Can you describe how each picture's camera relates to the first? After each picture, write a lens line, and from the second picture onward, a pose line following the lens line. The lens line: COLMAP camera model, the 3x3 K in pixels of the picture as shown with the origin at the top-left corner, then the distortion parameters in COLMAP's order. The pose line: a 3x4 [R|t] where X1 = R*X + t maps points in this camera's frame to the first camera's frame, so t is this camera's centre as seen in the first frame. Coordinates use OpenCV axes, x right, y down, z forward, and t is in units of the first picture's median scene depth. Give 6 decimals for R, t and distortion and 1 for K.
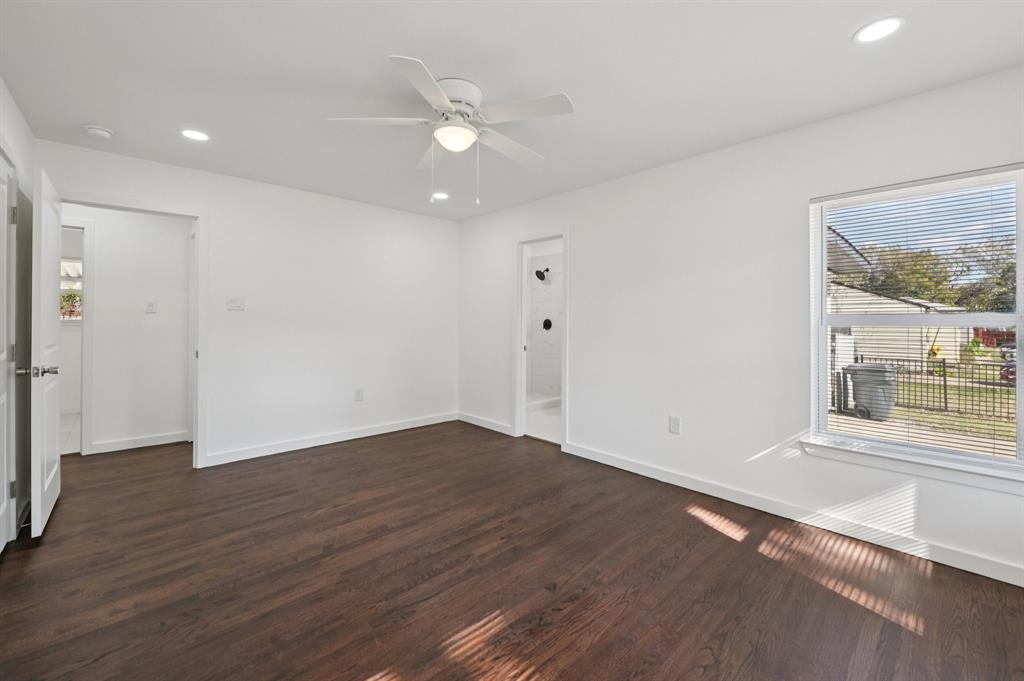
lens RADIAL K [[407.4, 0, 512.0], [0, 407.4, 340.5], [0, 0, 1]] dist [-0.011390, 0.000024]
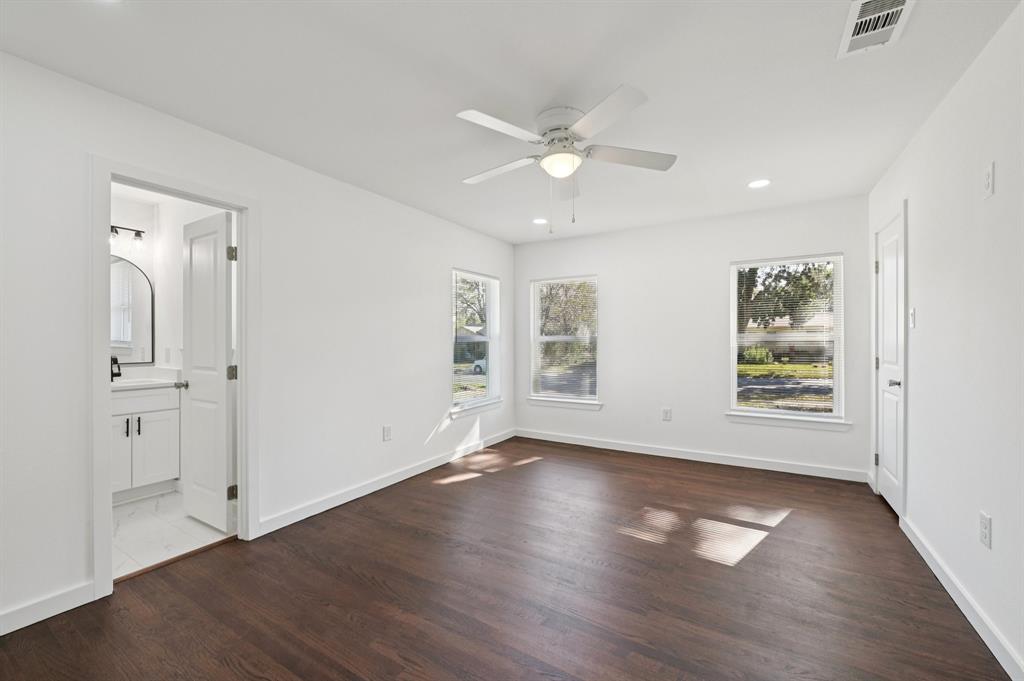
lens RADIAL K [[407.4, 0, 512.0], [0, 407.4, 340.5], [0, 0, 1]] dist [-0.011390, 0.000024]
pose [[-0.259563, -0.005990, 0.965708, -0.874568], [0.040557, 0.999031, 0.017097, -0.058465], [-0.964874, 0.043604, -0.259069, 1.069709]]
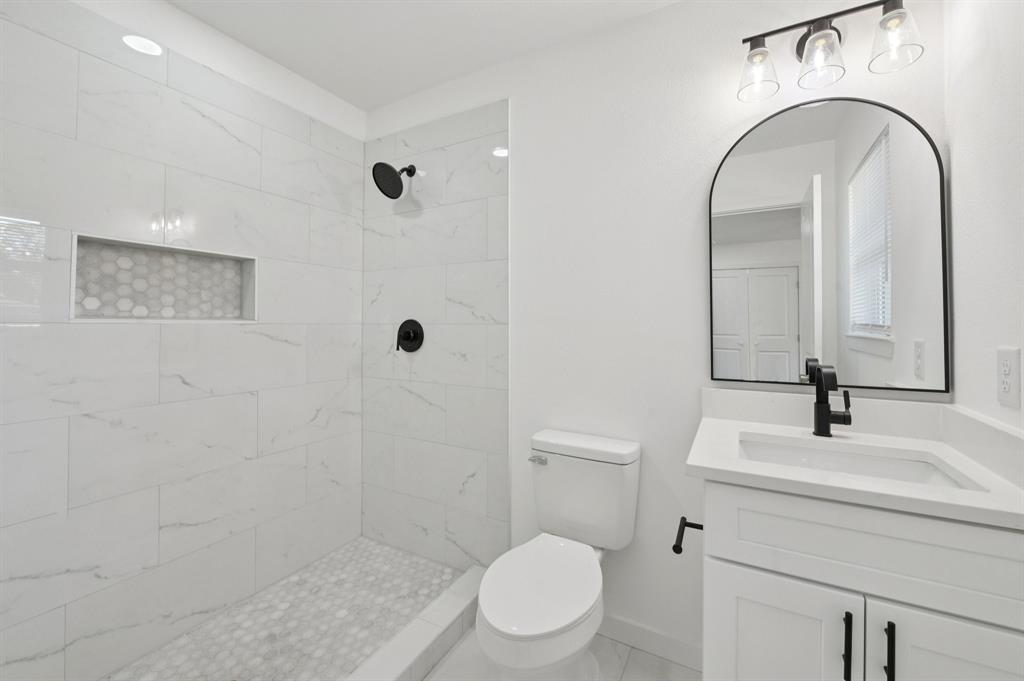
lens RADIAL K [[418.2, 0, 512.9], [0, 418.2, 327.7], [0, 0, 1]] dist [-0.011346, -0.000266]
pose [[0.955045, -0.008825, 0.296328, 0.155149], [0.023074, 0.998737, -0.044623, -0.068701], [-0.295560, 0.049454, 0.954043, 1.589681]]
